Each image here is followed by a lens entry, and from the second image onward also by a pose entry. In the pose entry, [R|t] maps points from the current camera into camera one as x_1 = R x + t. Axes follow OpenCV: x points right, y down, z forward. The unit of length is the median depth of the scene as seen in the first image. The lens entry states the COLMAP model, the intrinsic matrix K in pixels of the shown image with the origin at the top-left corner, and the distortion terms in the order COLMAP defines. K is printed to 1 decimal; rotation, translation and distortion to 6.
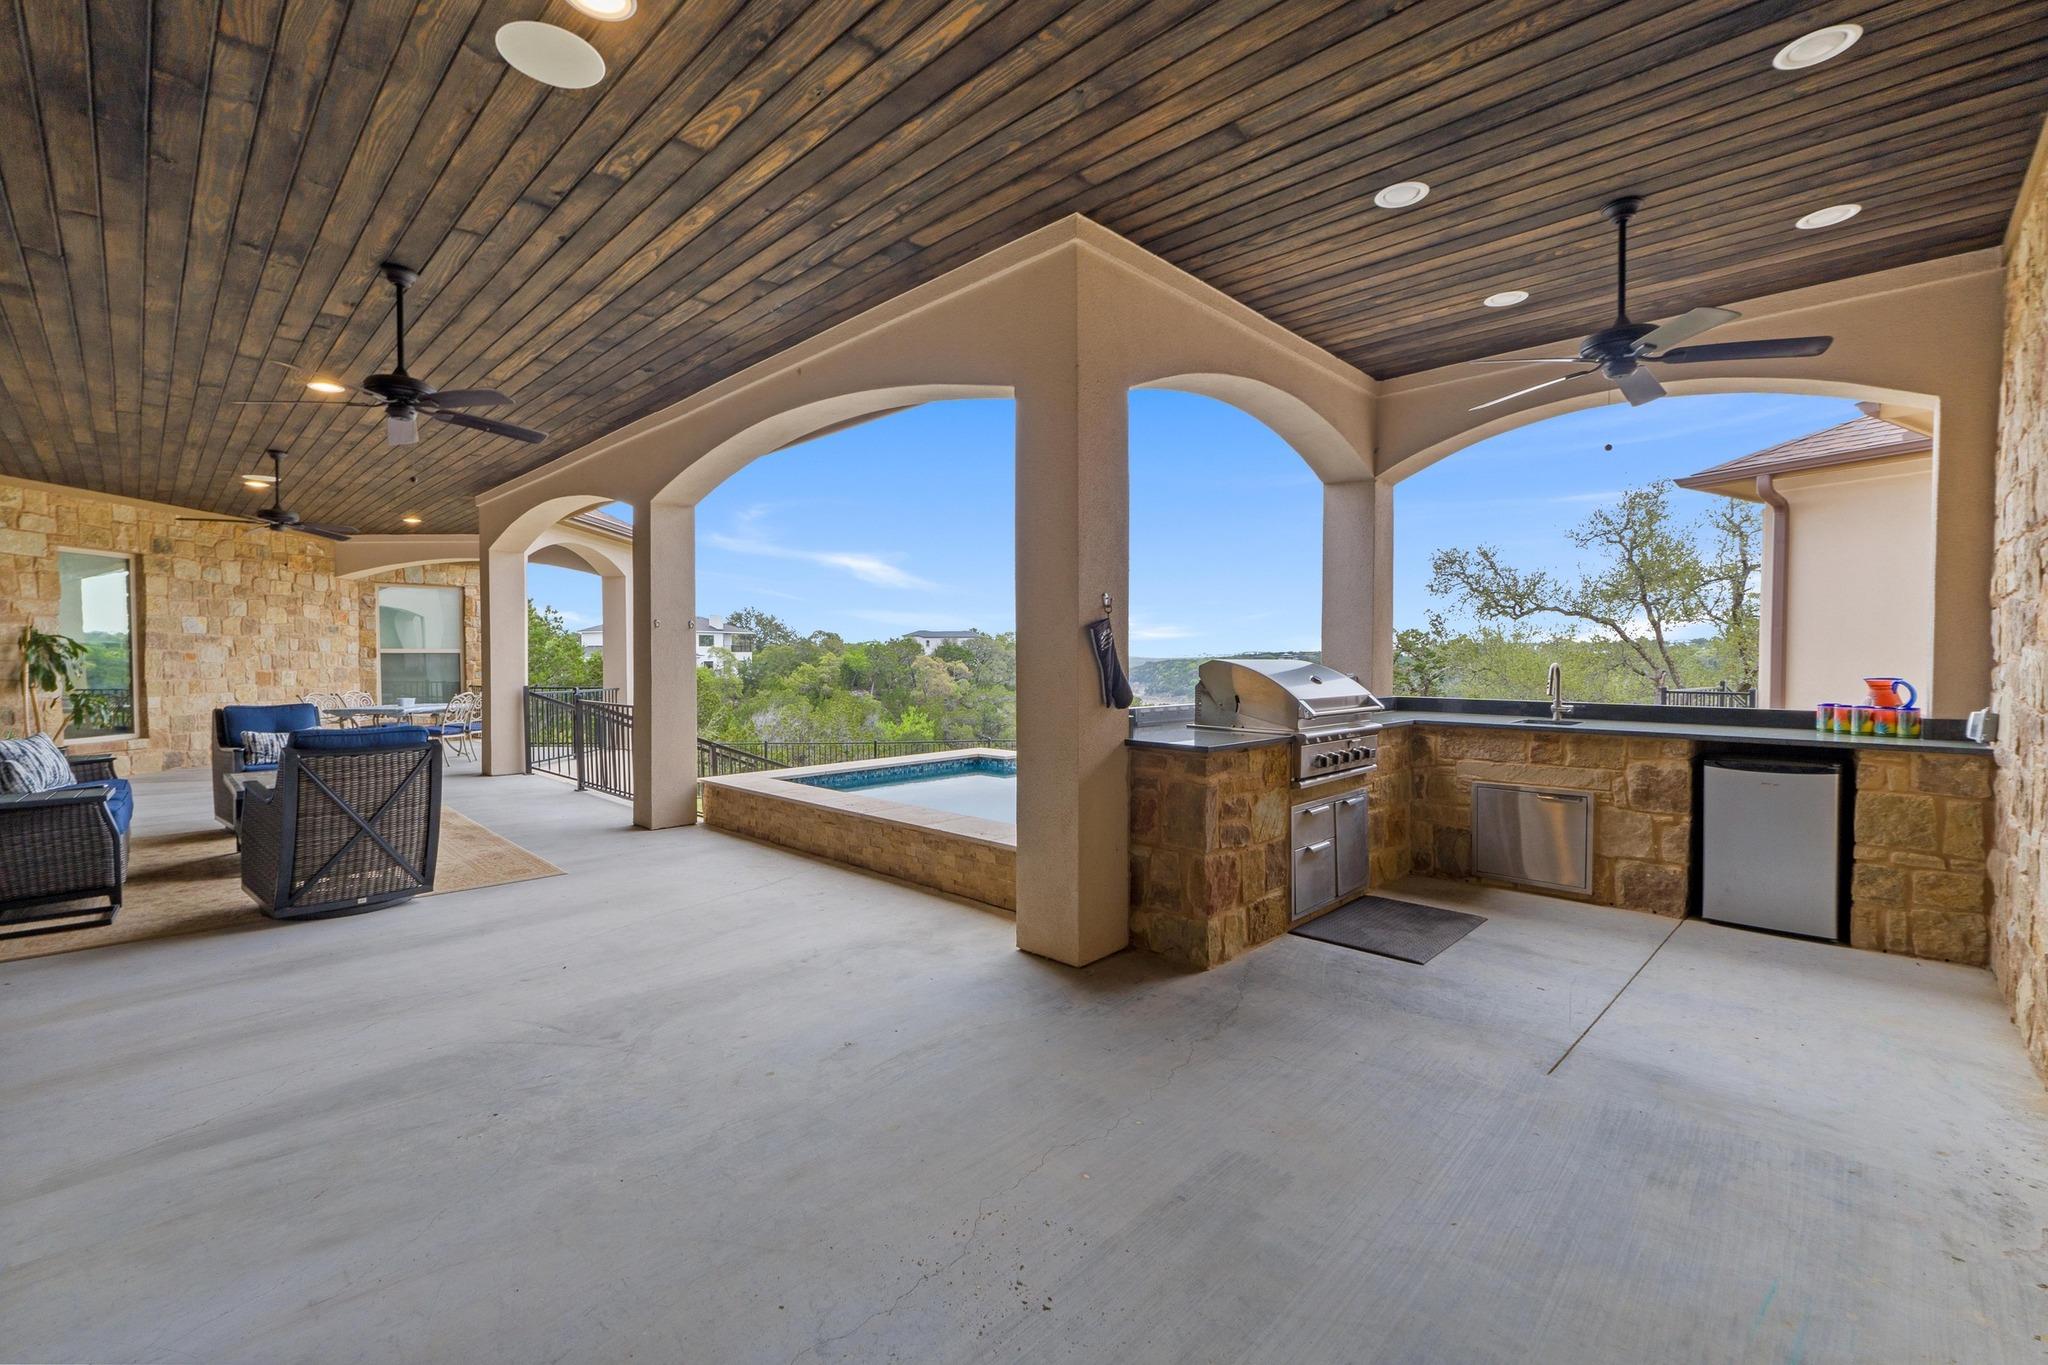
lens RADIAL K [[876.2, 0, 1036.3], [0, 876.2, 674.5], [0, 0, 1]] dist [-0.007245, -0.000085]
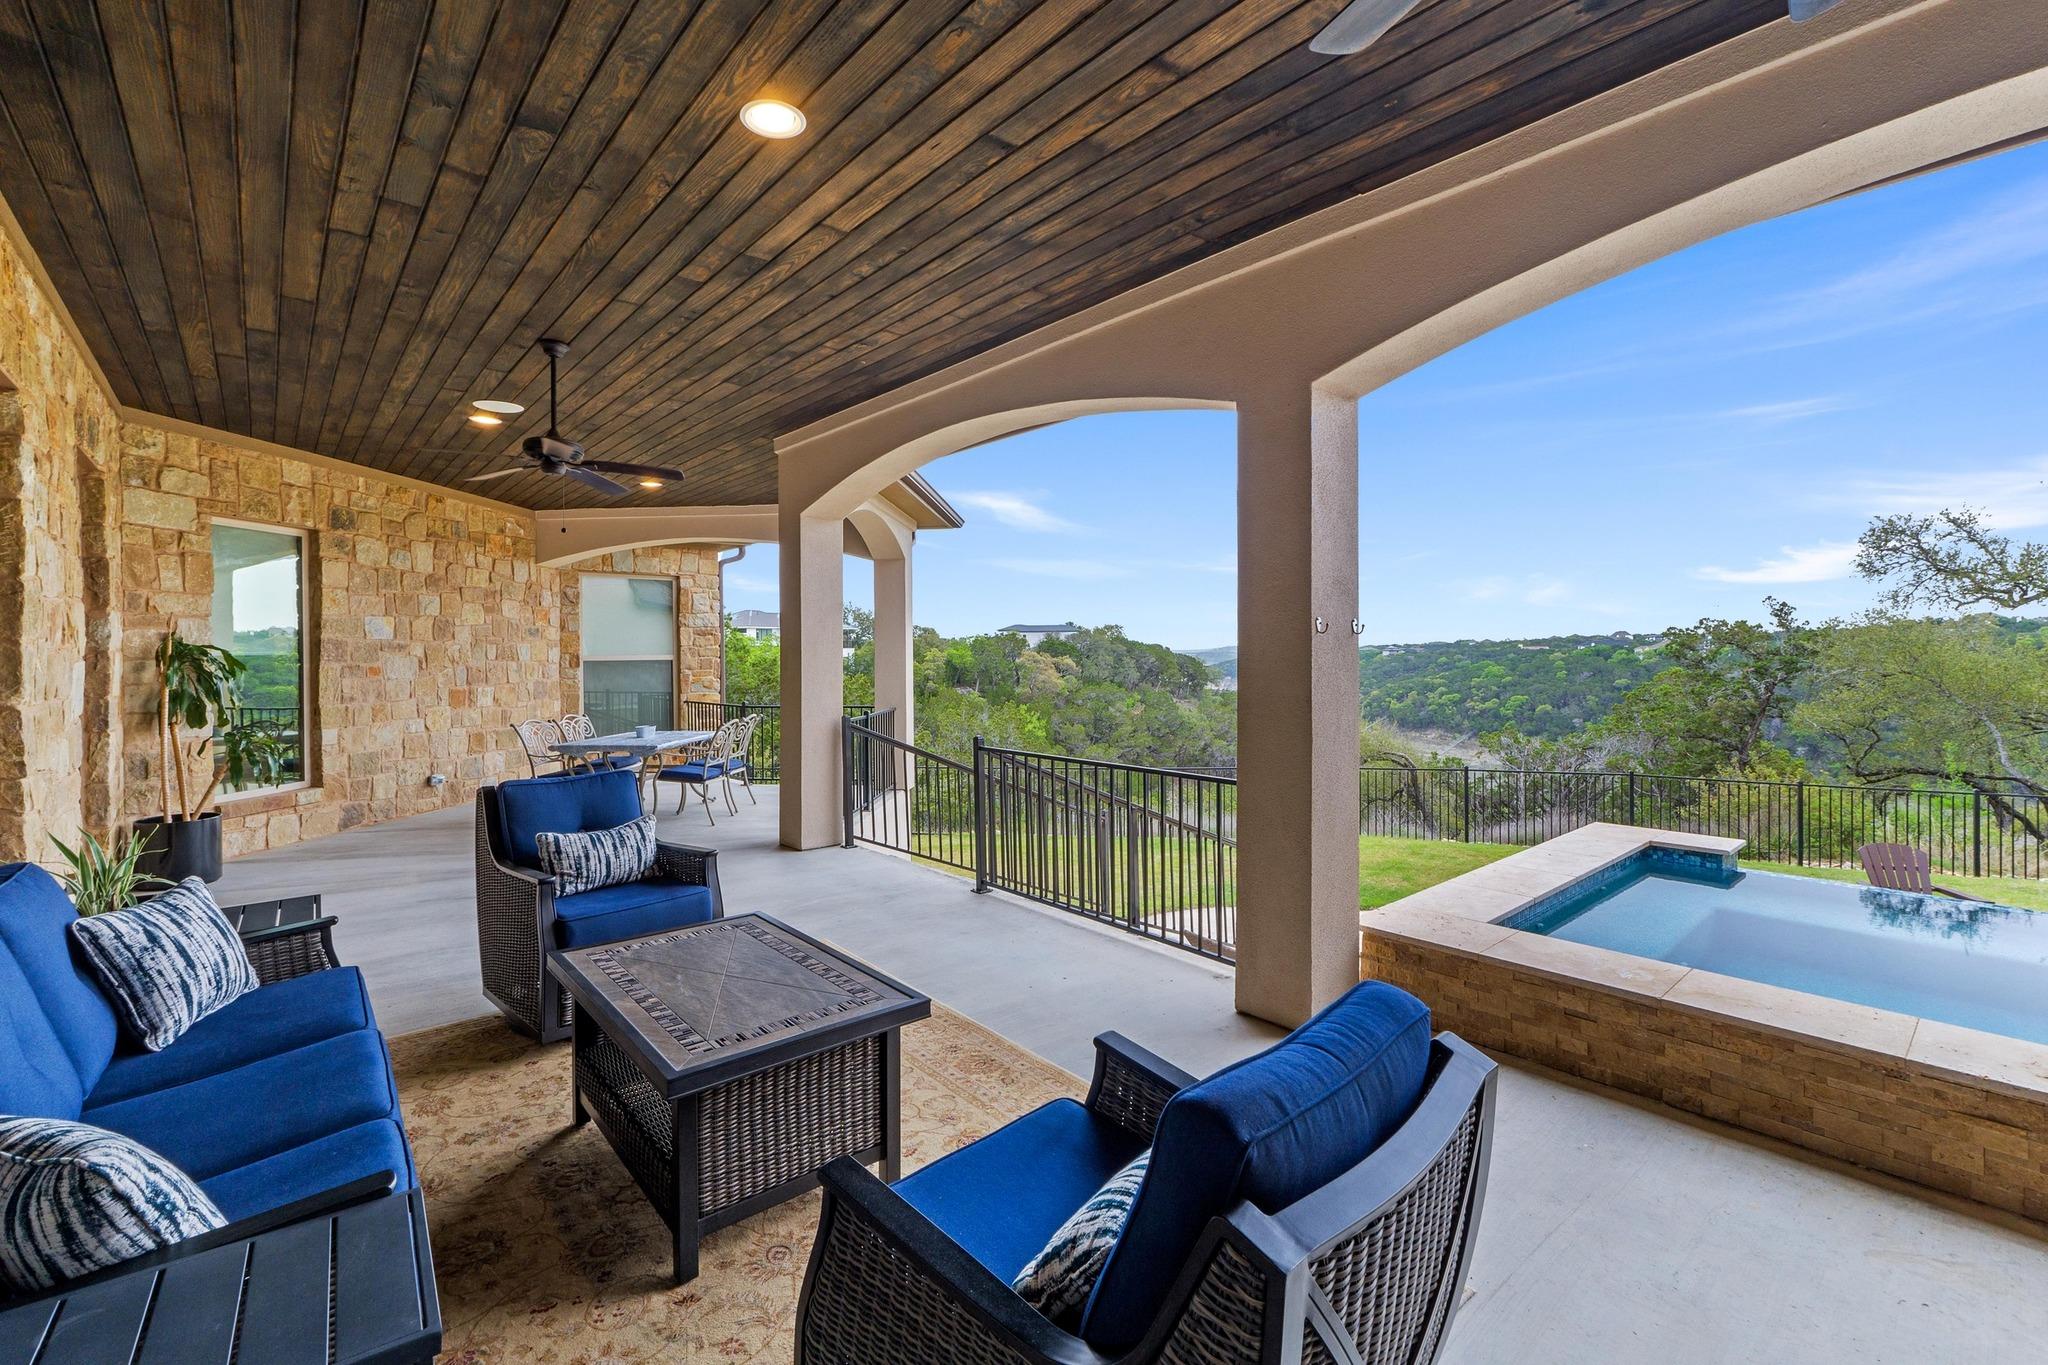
lens RADIAL K [[876.2, 0, 1026.2], [0, 876.2, 650.1], [0, 0, 1]] dist [-0.007245, -0.000085]
pose [[0.996515, -0.003483, -0.083347, -0.375842], [0.001804, 0.999794, -0.020208, -0.023120], [0.083400, 0.019987, 0.996316, 0.324663]]
